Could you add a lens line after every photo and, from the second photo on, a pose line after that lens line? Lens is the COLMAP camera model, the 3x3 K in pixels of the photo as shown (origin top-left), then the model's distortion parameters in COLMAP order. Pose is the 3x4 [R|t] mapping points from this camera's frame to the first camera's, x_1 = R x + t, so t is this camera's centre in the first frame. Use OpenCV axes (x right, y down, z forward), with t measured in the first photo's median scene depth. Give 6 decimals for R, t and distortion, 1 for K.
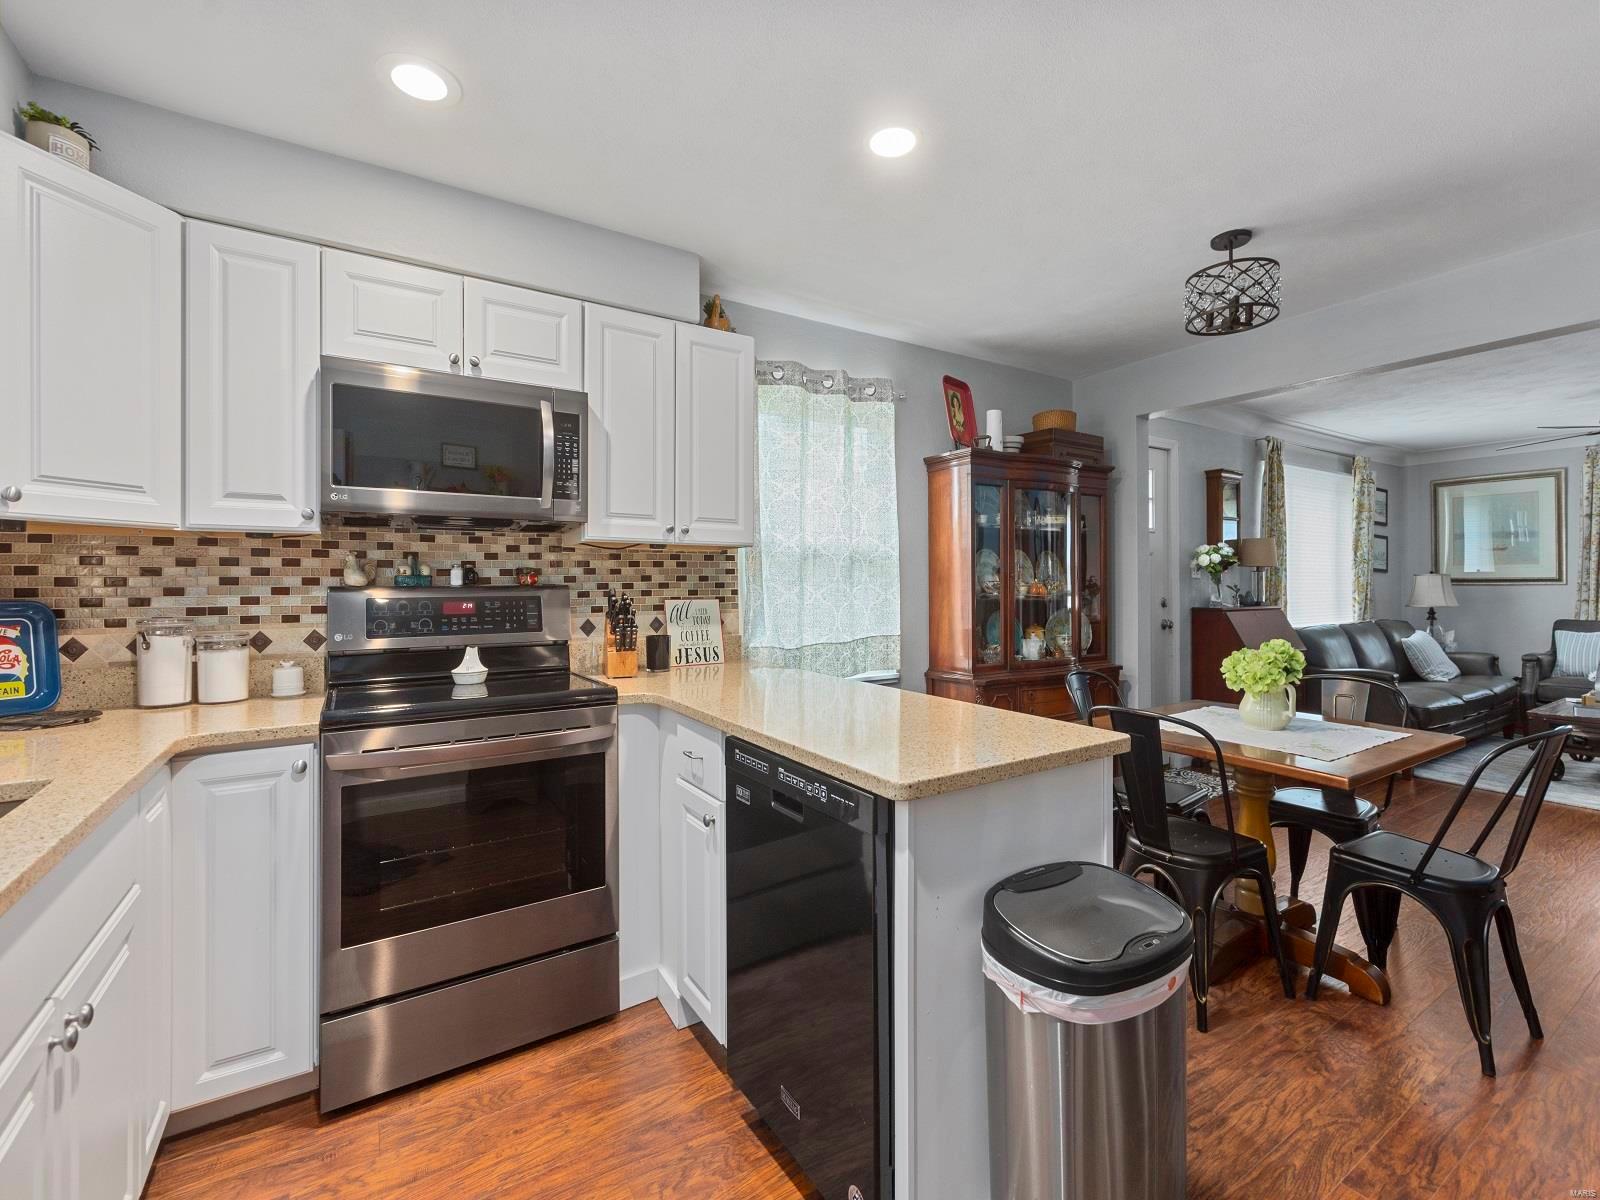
lens RADIAL K [[698.2, 0, 800.5], [0, 698.2, 578.7], [0, 0, 1]] dist [0.001664, -0.000323]
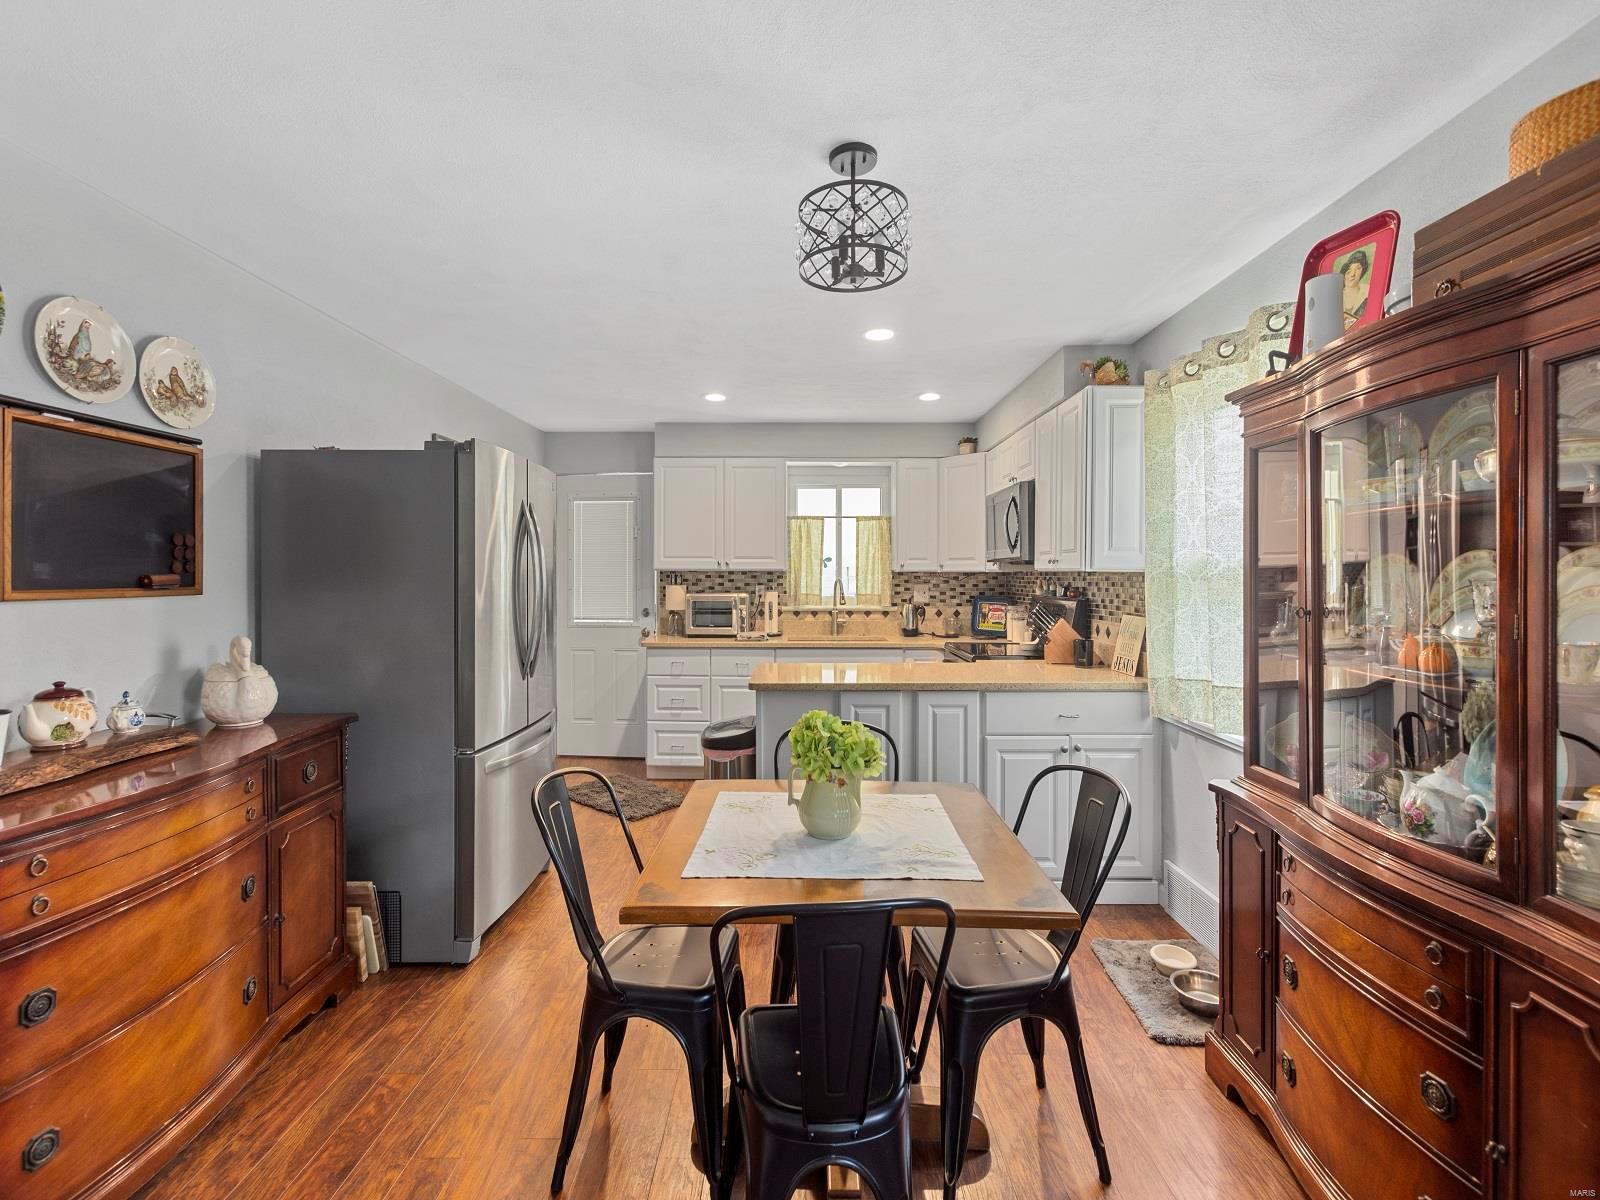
lens RADIAL K [[698.2, 0, 800.5], [0, 698.2, 578.7], [0, 0, 1]] dist [0.001664, -0.000323]
pose [[-0.540121, 0.008659, -0.841543, 1.400885], [0.006411, 0.999960, 0.006174, -0.053302], [0.841563, -0.002061, -0.540155, 1.501971]]
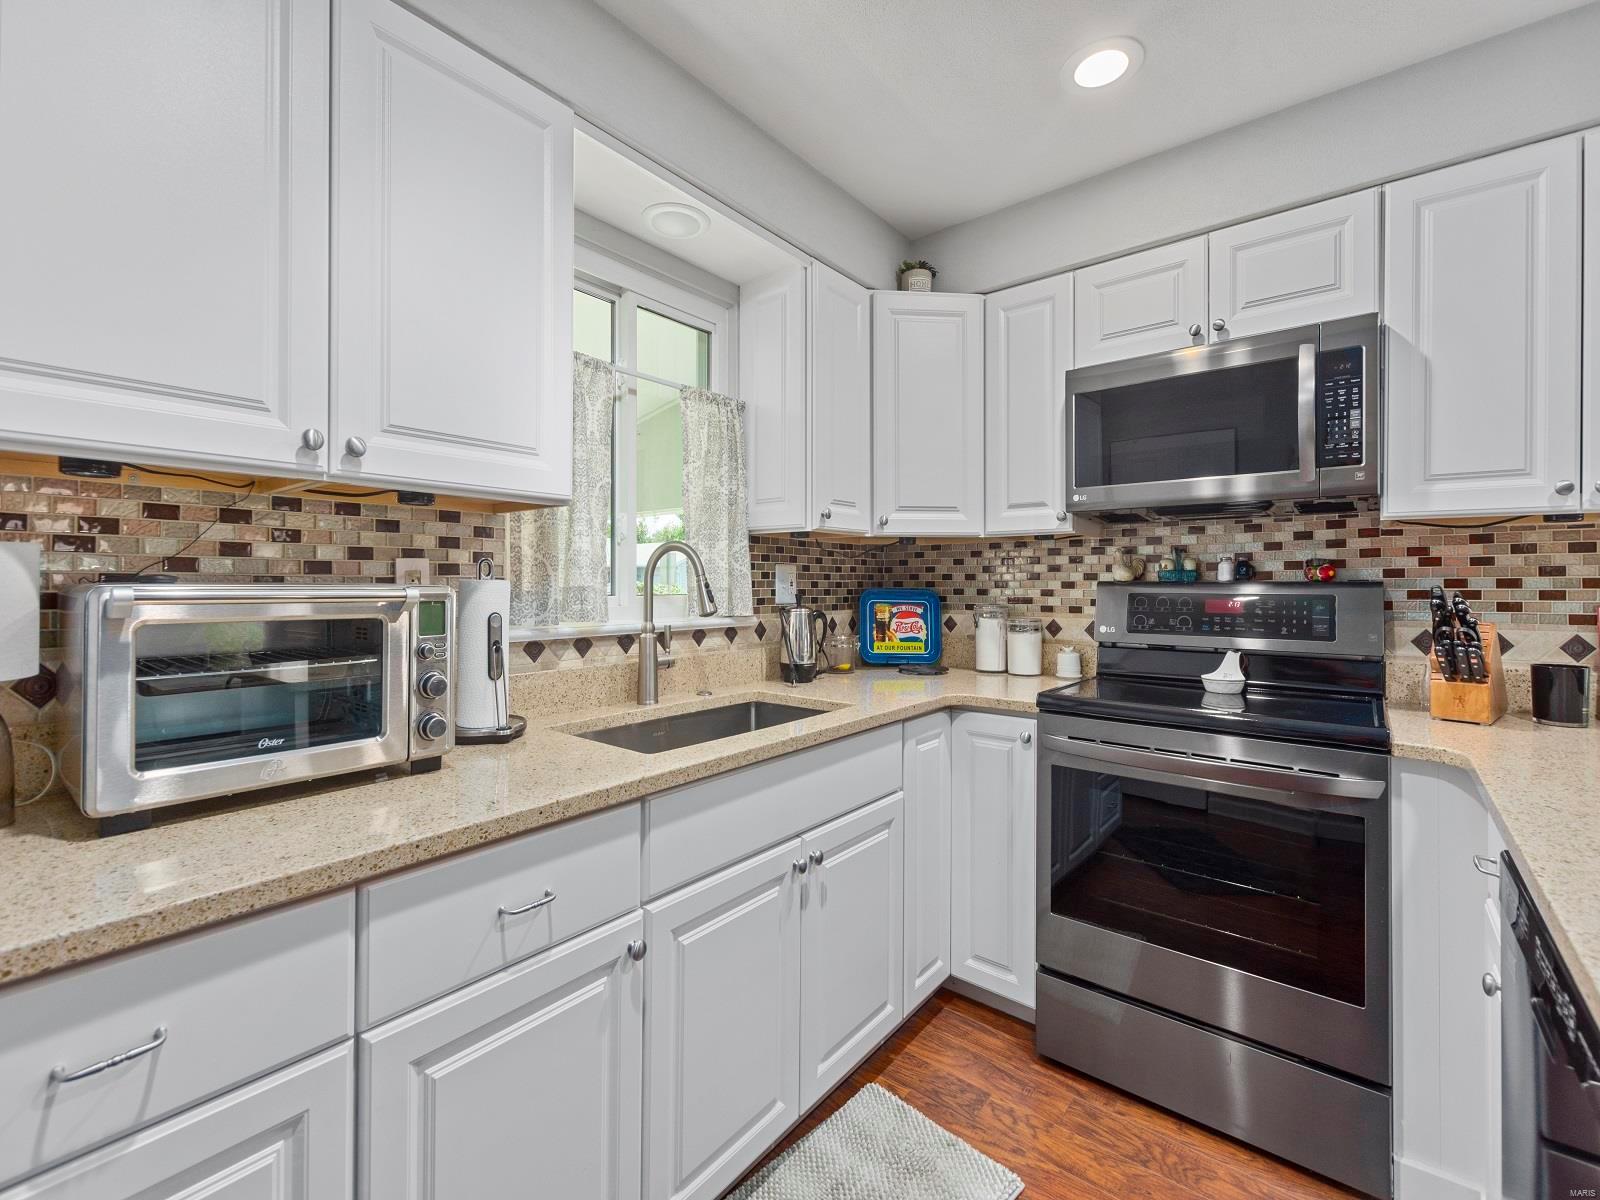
lens RADIAL K [[698.2, 0, 800.5], [0, 698.2, 578.7], [0, 0, 1]] dist [0.001664, -0.000323]
pose [[0.316716, 0.000647, -0.948520, 0.193989], [0.003069, 0.999994, 0.001707, 0.003875], [0.948516, -0.003451, 0.316712, 0.220003]]
